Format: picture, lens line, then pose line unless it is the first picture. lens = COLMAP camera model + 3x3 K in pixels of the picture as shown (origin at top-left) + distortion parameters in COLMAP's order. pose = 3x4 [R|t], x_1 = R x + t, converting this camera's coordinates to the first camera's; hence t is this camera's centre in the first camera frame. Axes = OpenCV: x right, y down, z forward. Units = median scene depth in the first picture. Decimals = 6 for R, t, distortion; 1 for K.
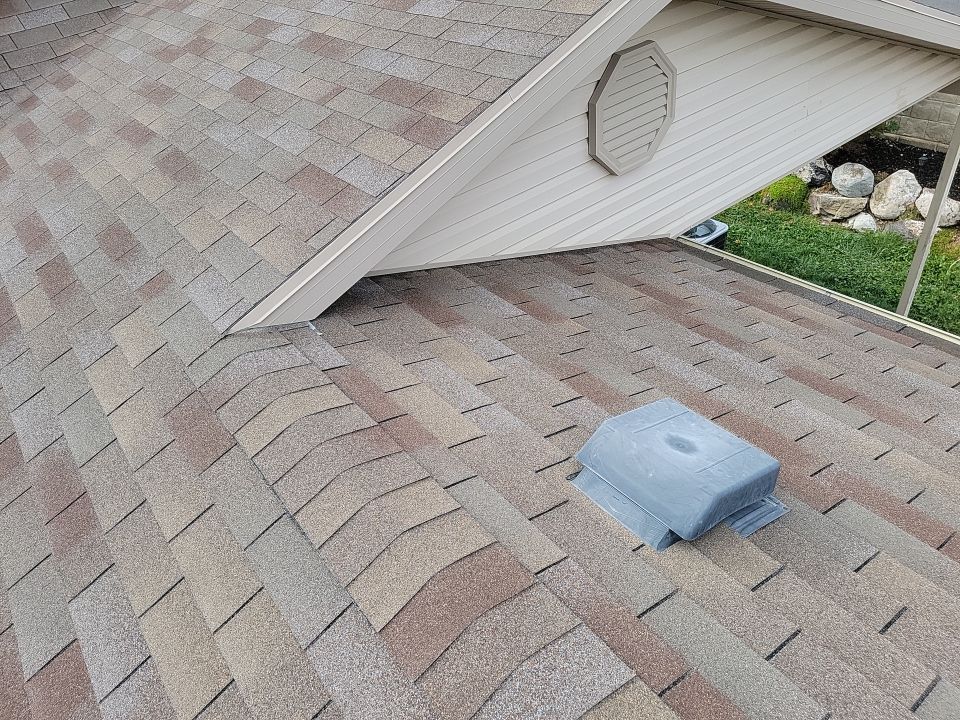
lens RADIAL K [[659.5, 0, 487.6], [0, 659.5, 362.6], [0, 0, 1]] dist [0.089992, -0.075026]
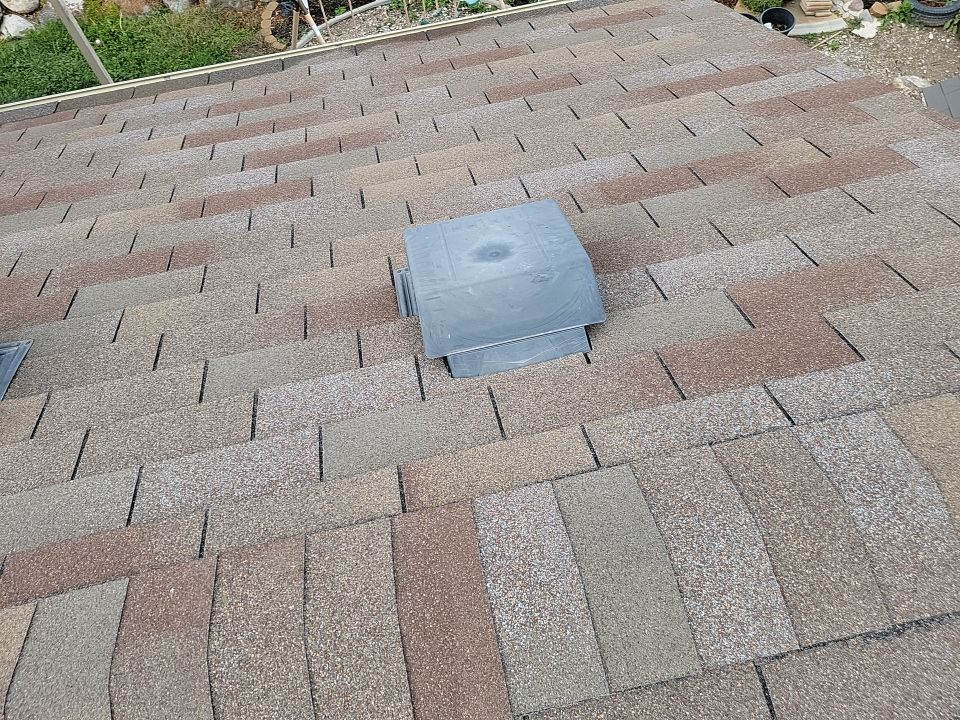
lens RADIAL K [[659.5, 0, 463.9], [0, 659.5, 359.1], [0, 0, 1]] dist [0.089992, -0.075026]
pose [[0.449653, -0.723337, 0.524018, 0.187251], [0.570805, 0.683952, 0.454304, 0.134886], [-0.687018, 0.094833, 0.720425, -0.060848]]
